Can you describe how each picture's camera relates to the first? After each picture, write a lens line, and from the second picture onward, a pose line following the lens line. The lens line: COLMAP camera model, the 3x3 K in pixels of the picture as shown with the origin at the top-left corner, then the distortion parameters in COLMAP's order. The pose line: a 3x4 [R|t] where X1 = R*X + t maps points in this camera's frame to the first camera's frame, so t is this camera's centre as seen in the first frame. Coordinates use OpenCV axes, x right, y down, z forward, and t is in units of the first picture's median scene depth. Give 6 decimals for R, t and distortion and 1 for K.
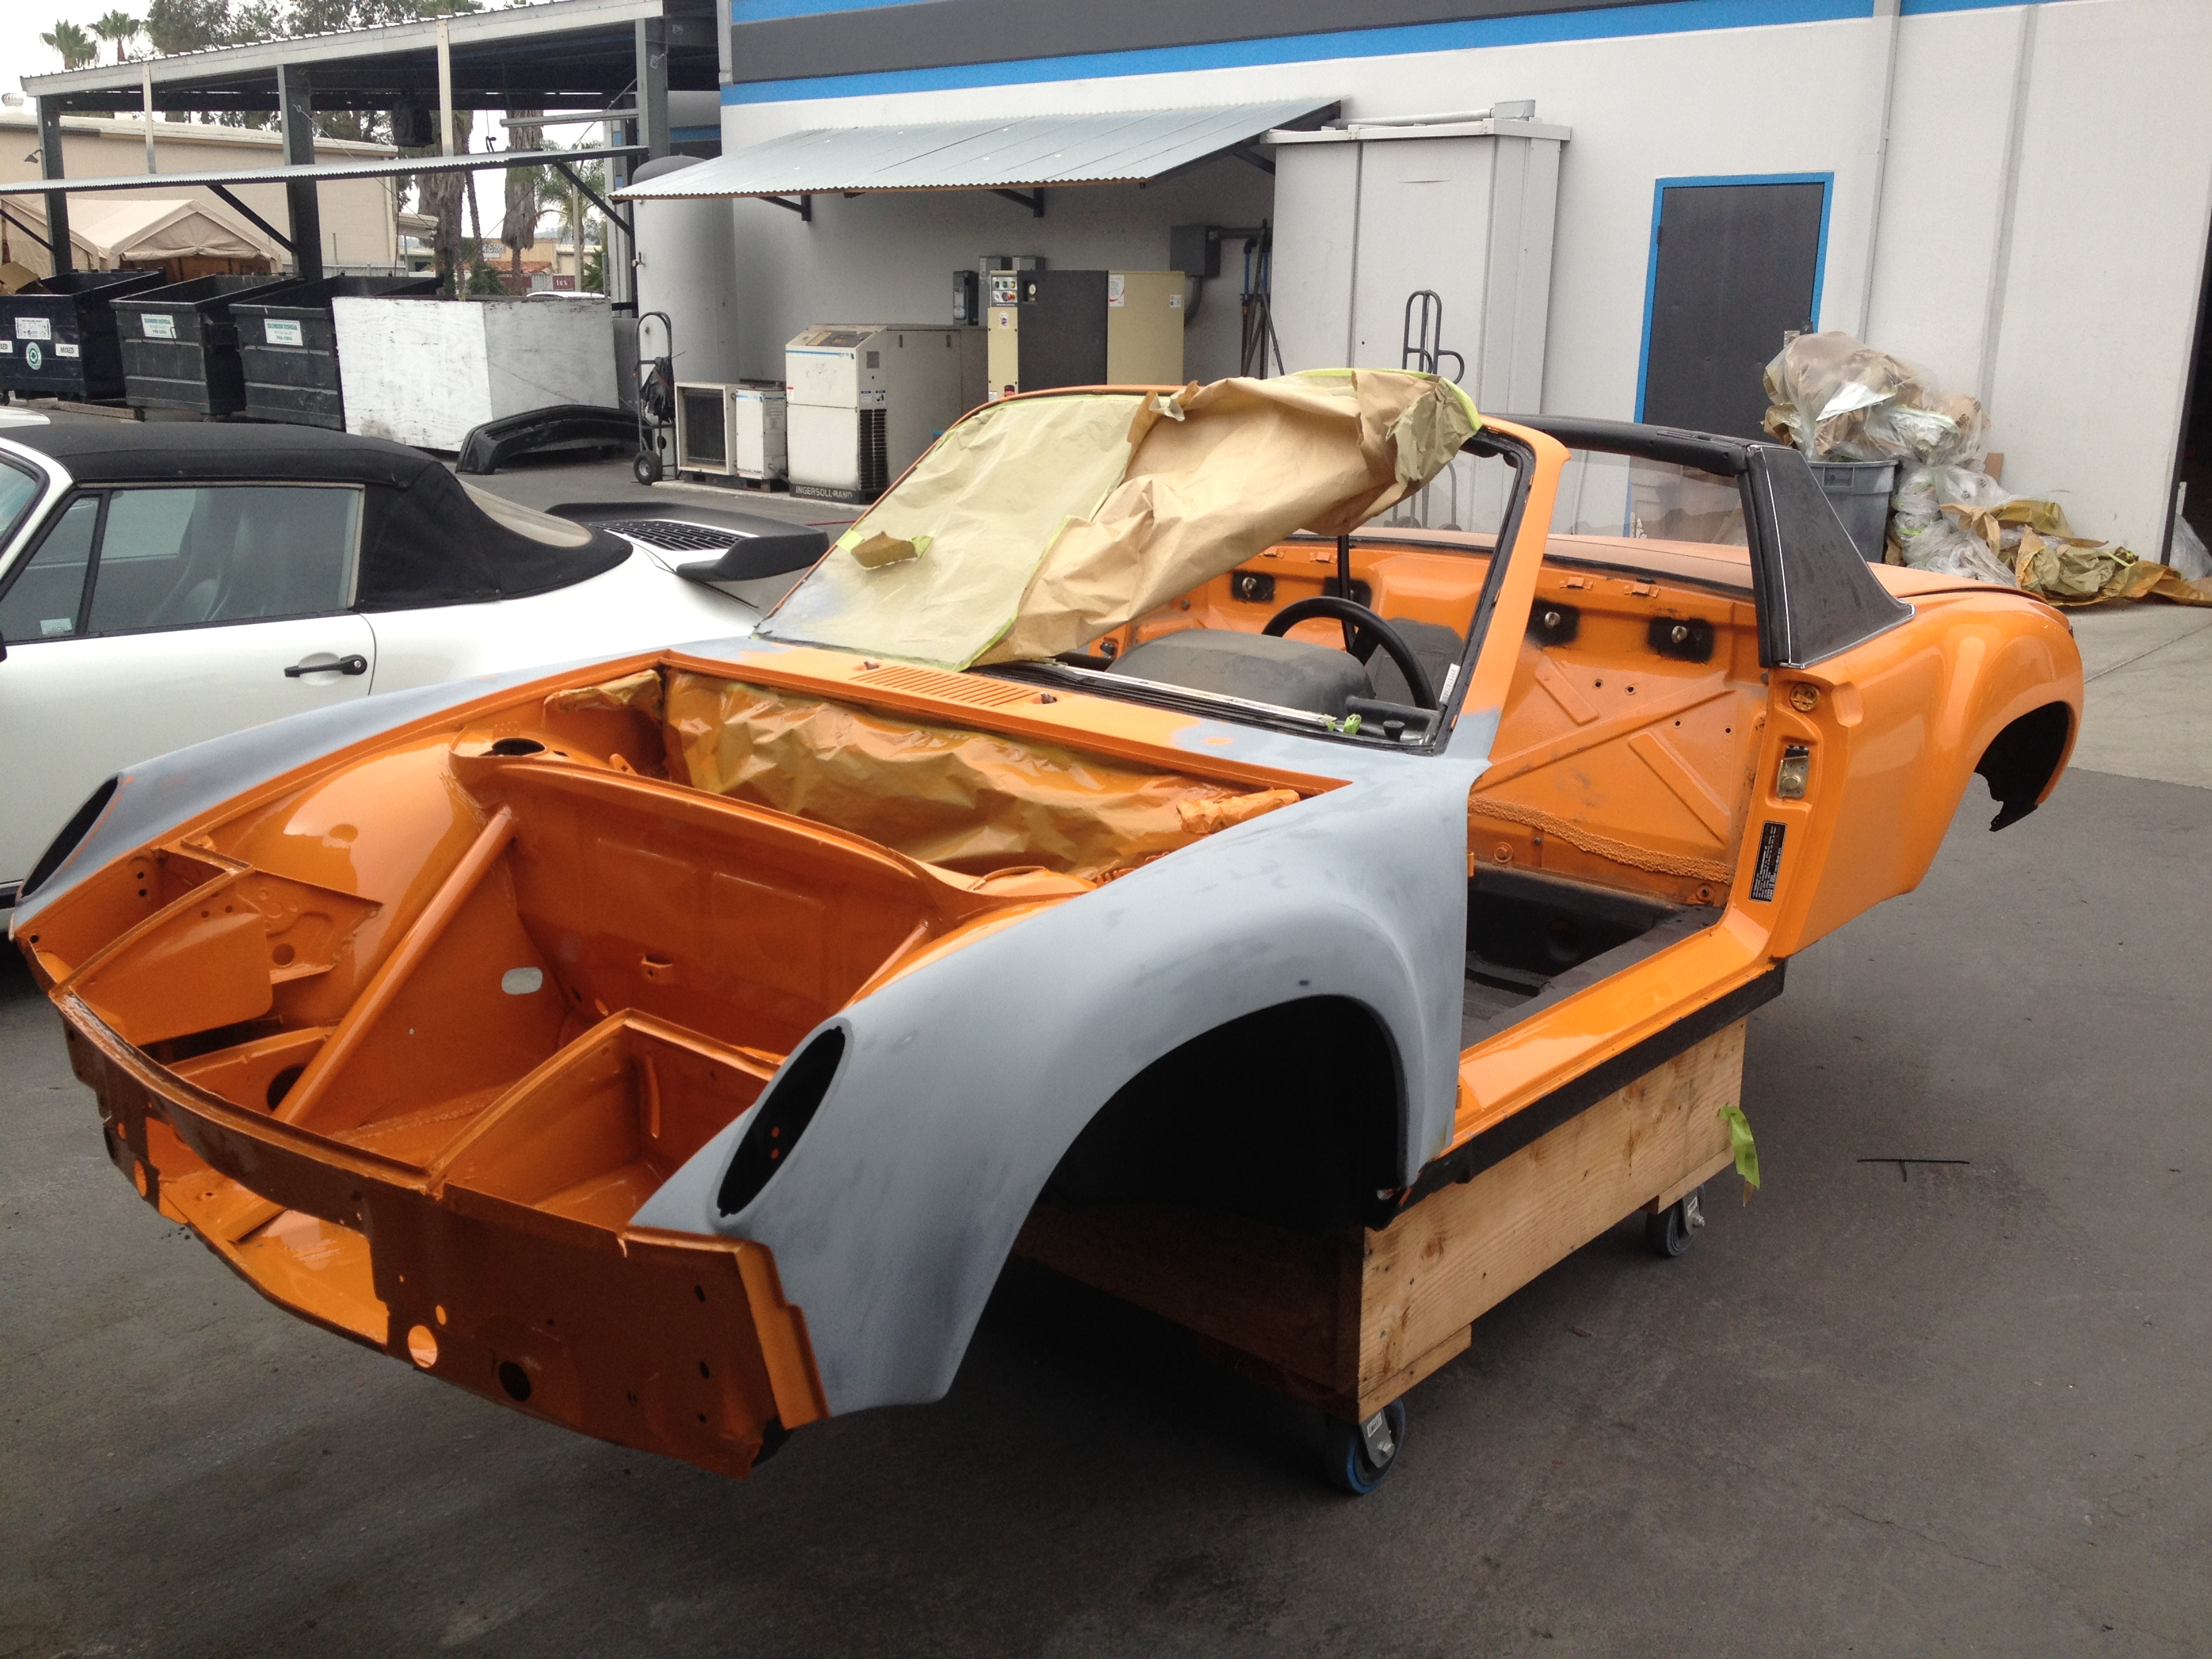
lens RADIAL K [[2064.3, 0, 1113.6], [0, 2064.3, 854.3], [0, 0, 1]] dist [0.015390, 0.000000]
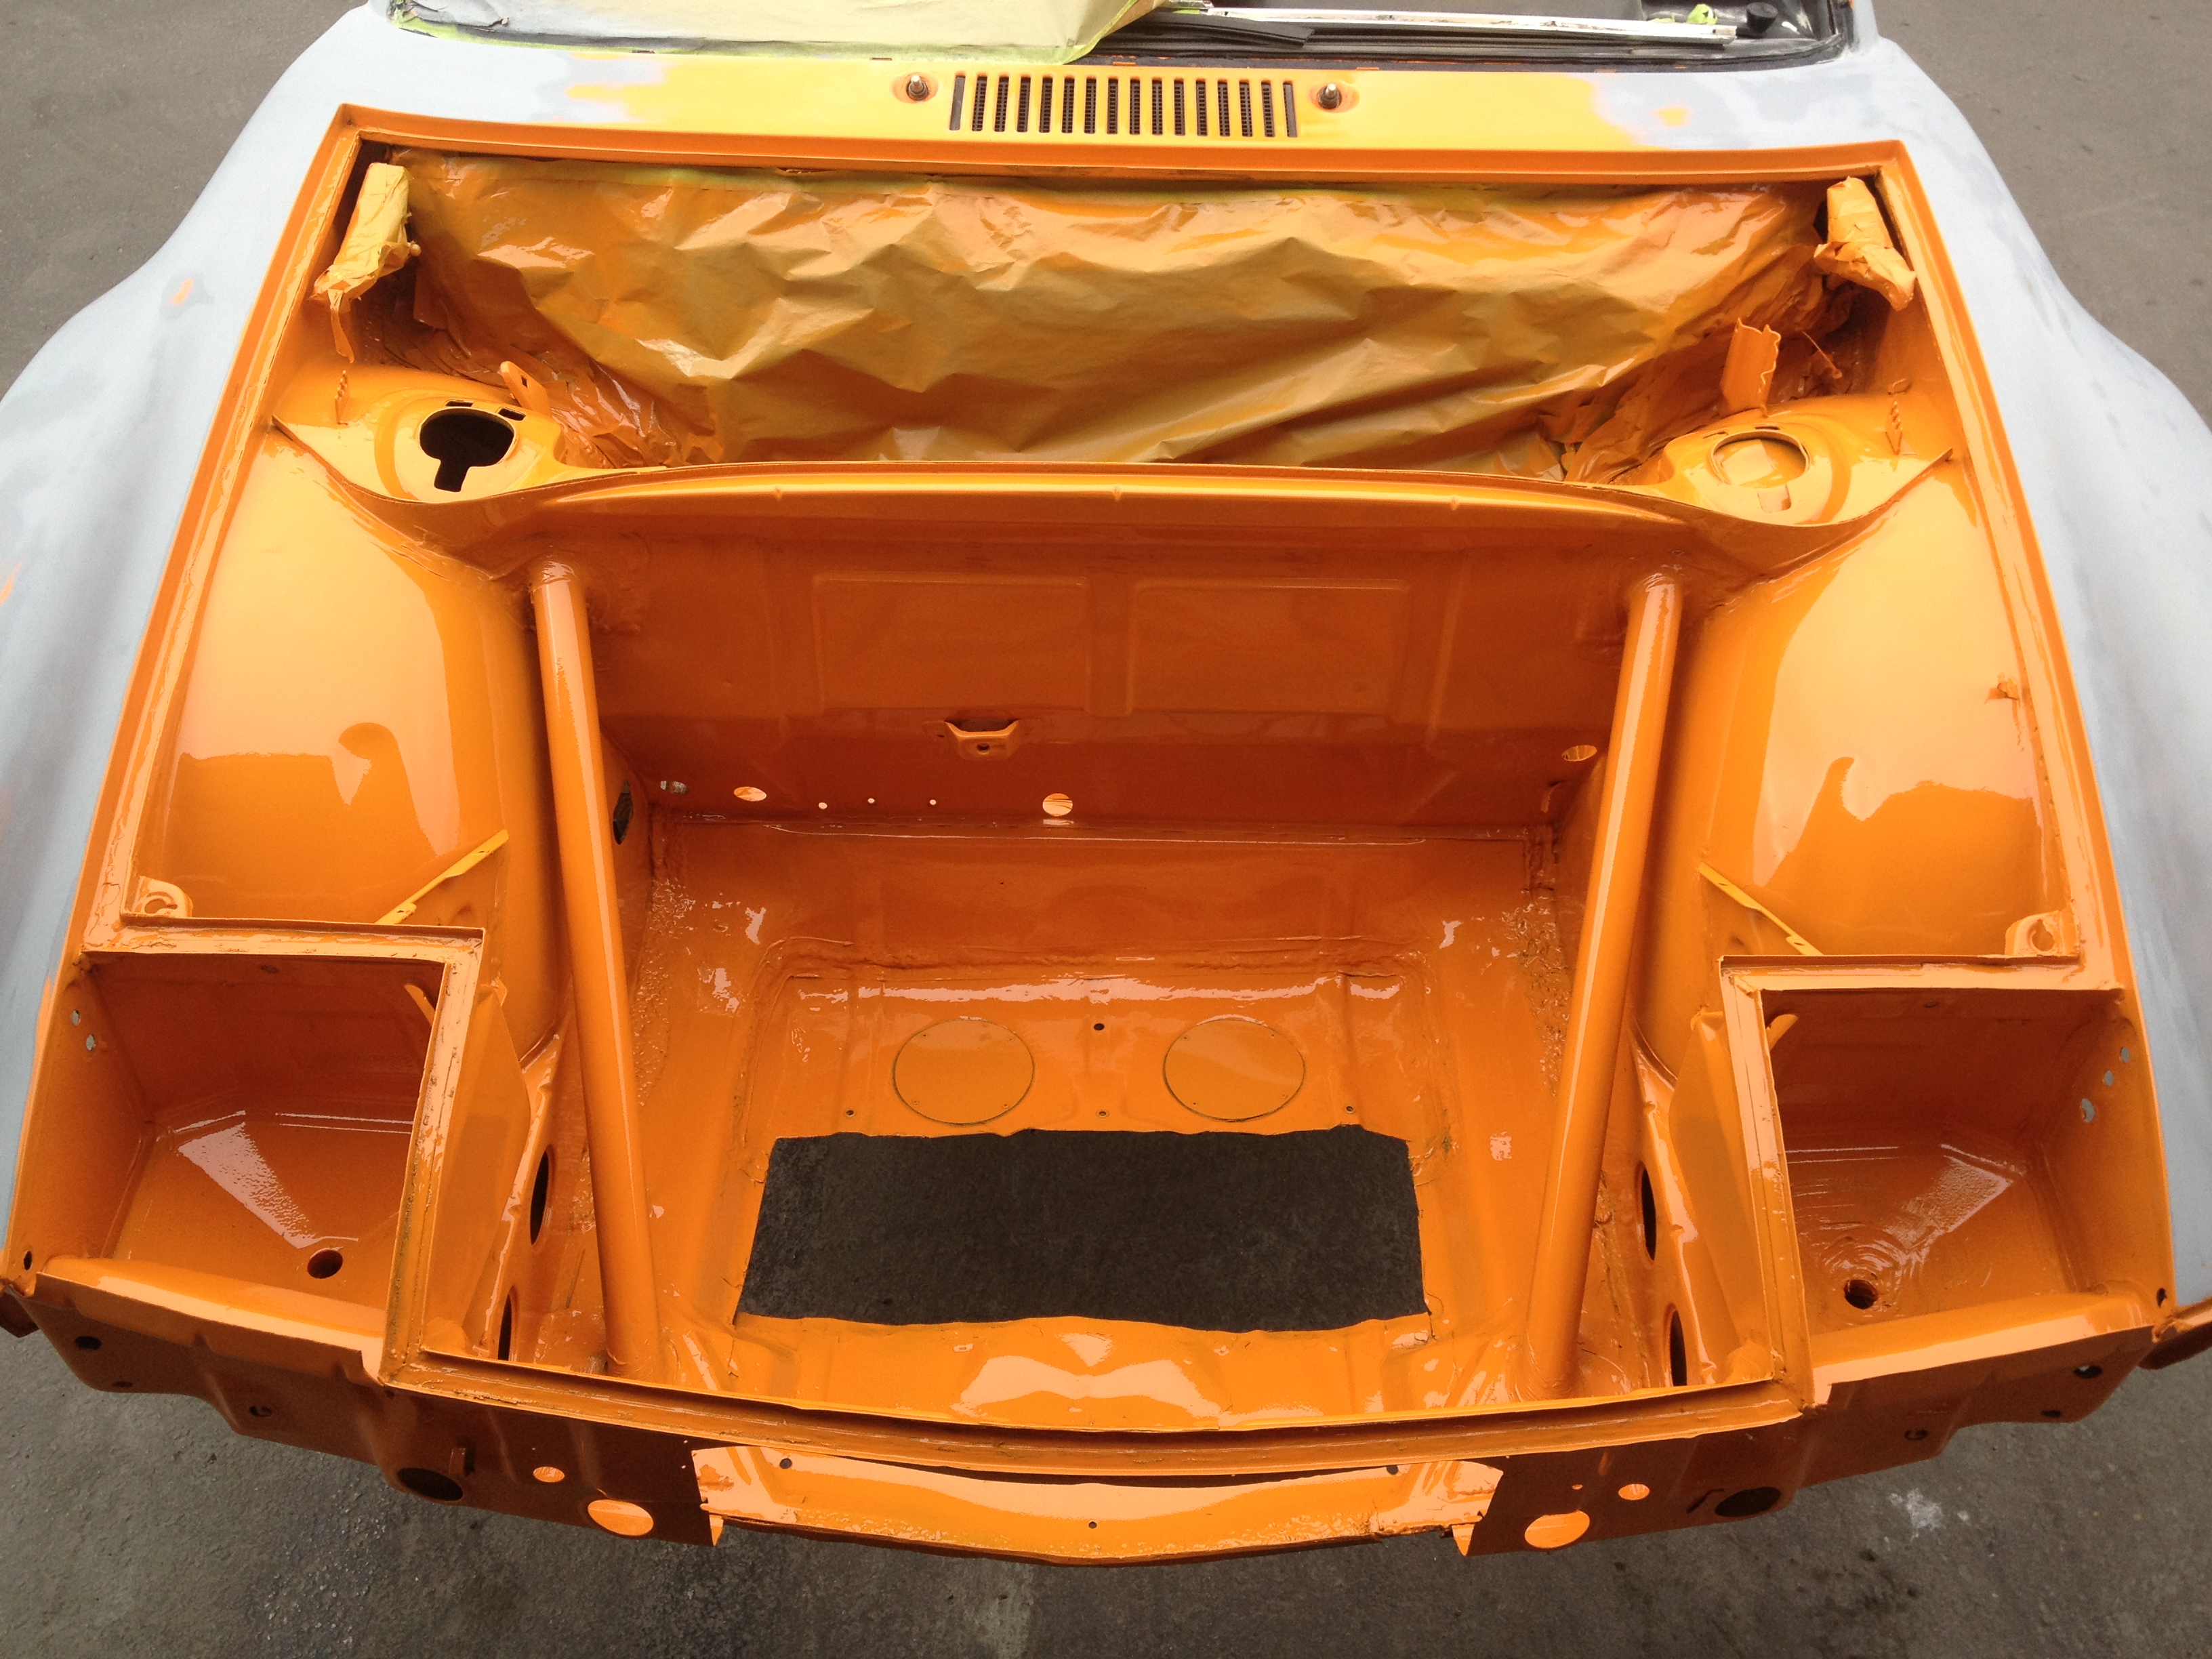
lens RADIAL K [[2064.3, 0, 1104.1], [0, 2064.3, 832.2], [0, 0, 1]] dist [0.015390, 0.000000]
pose [[0.785223, -0.429155, 0.446375, -0.462144], [0.175740, 0.845686, 0.503915, -0.214472], [-0.593751, -0.317240, 0.739472, 0.503870]]
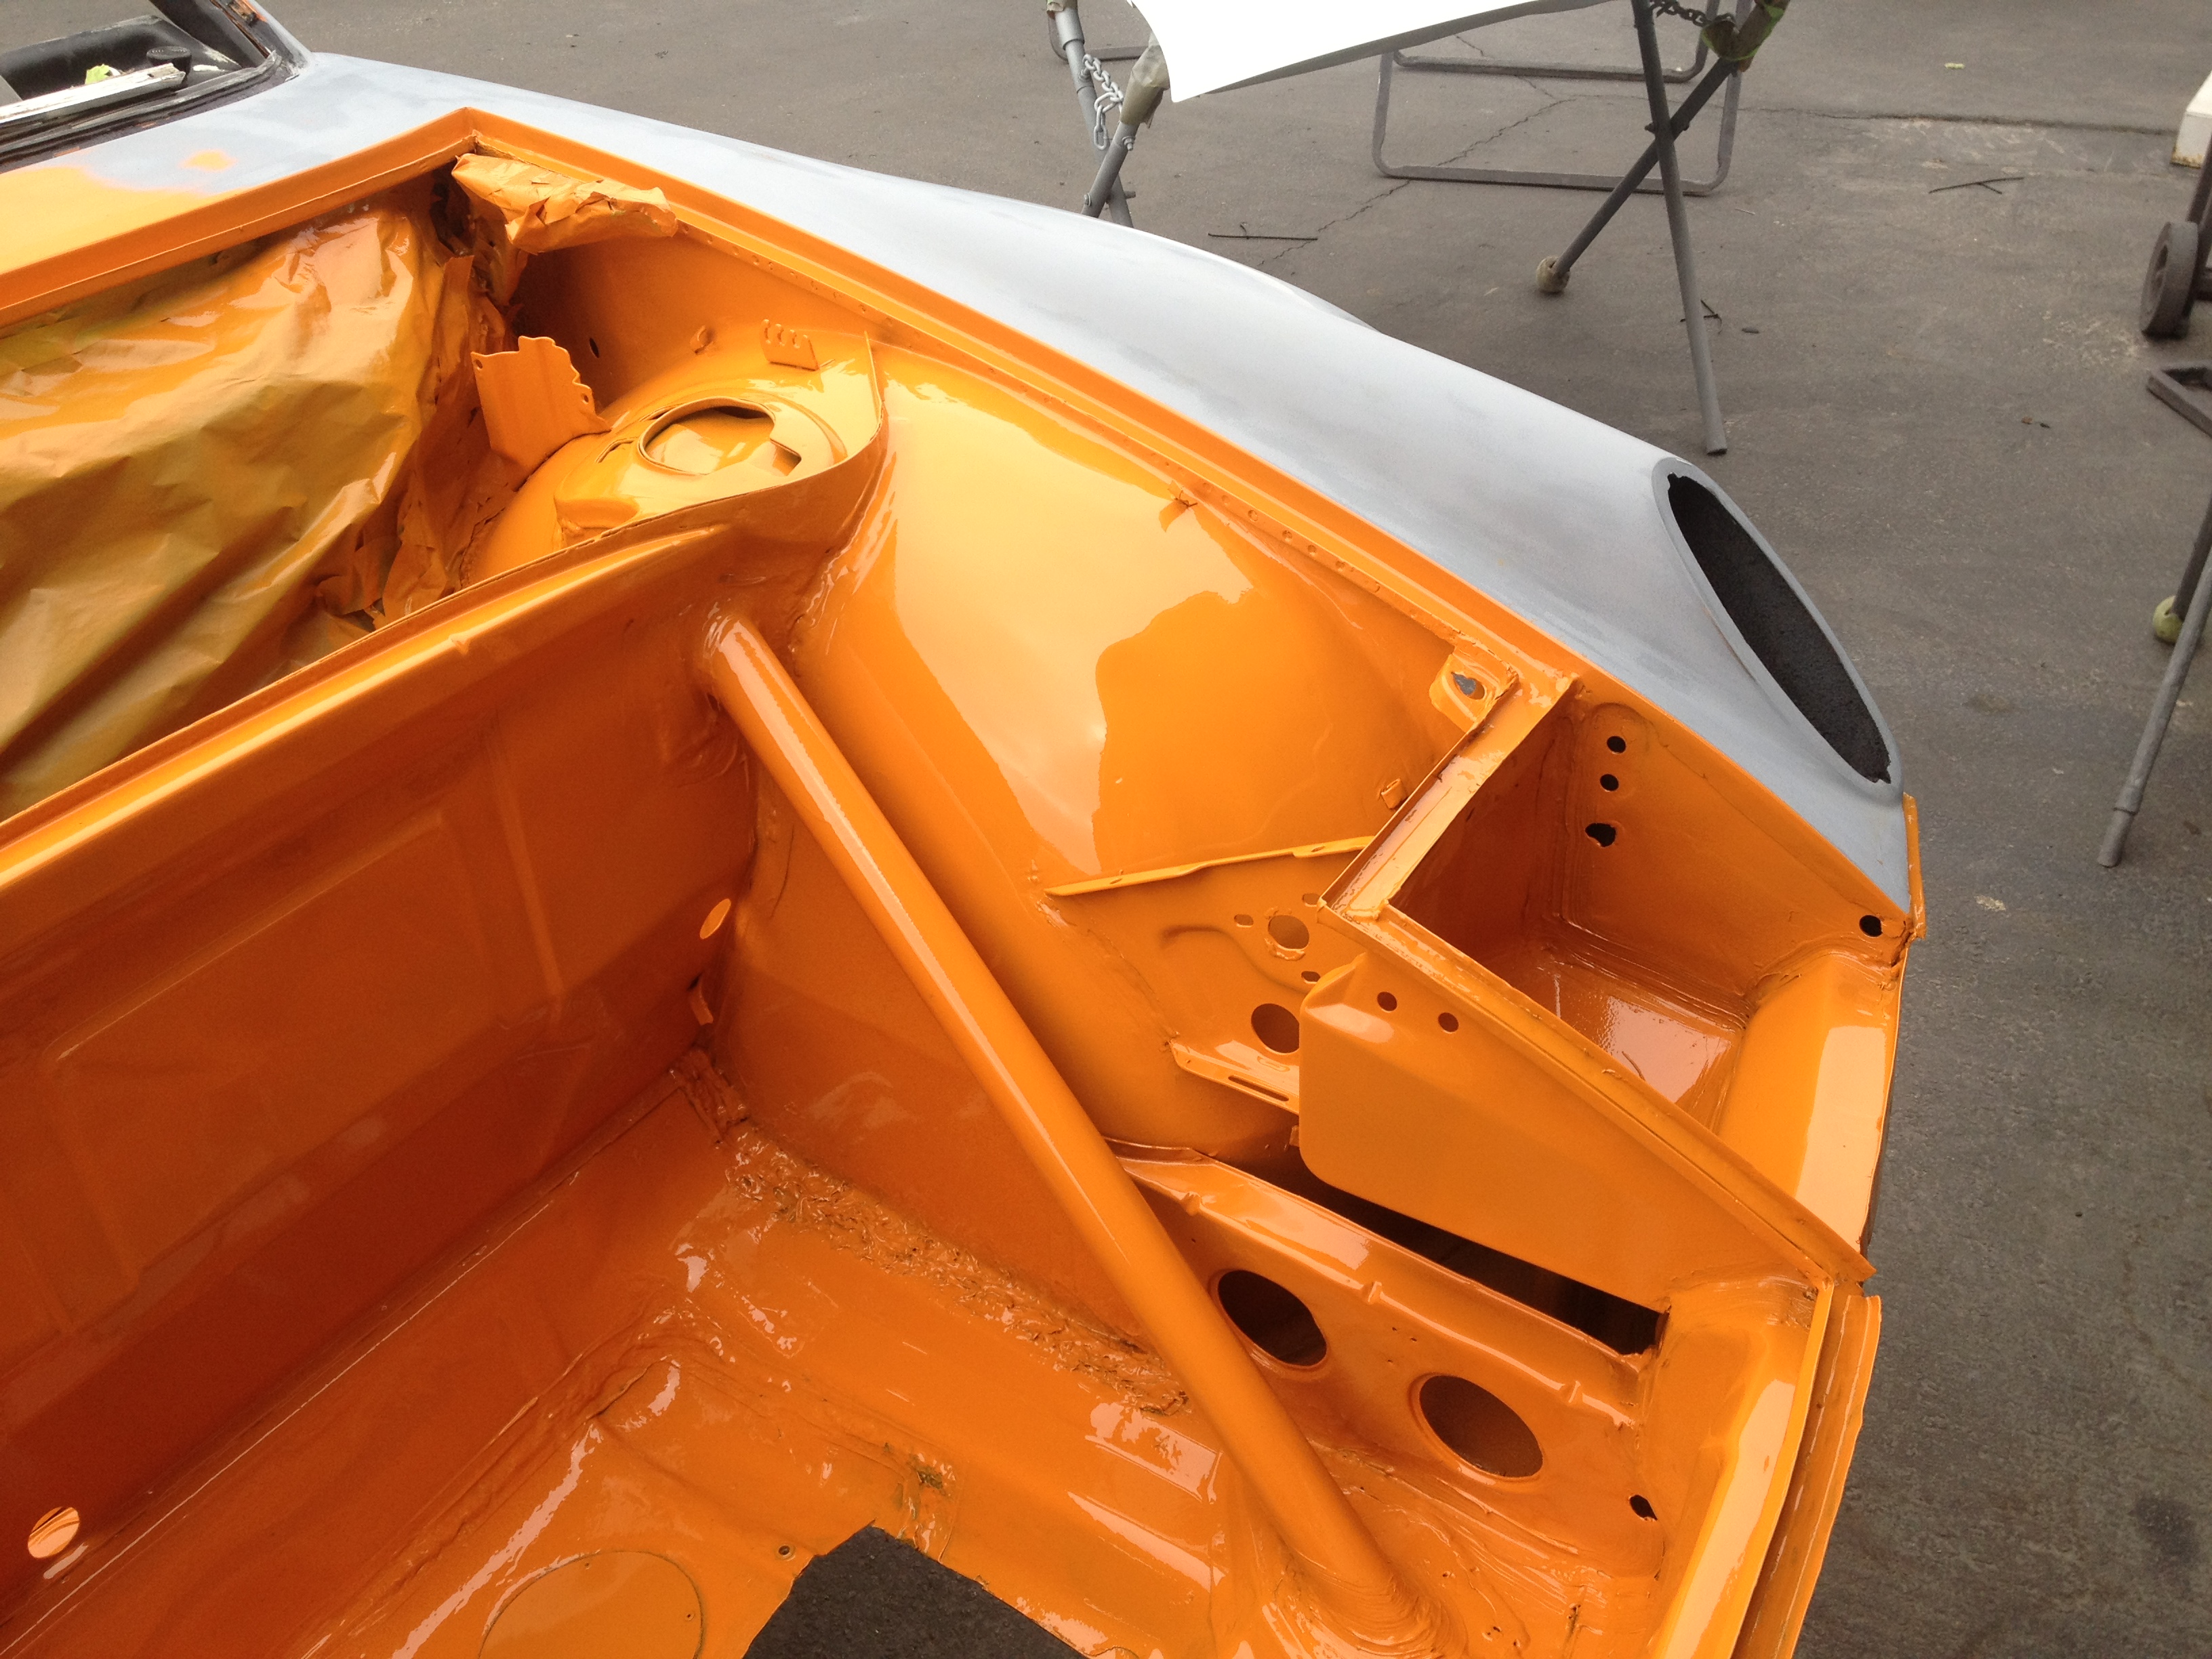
lens RADIAL K [[2064.3, 0, 1103.1], [0, 2064.3, 821.8], [0, 0, 1]] dist [0.015390, 0.000000]
pose [[-0.070660, -0.586703, 0.806714, -0.411201], [0.311914, 0.755184, 0.576547, -0.141480], [-0.947479, 0.292364, 0.129639, 0.735606]]
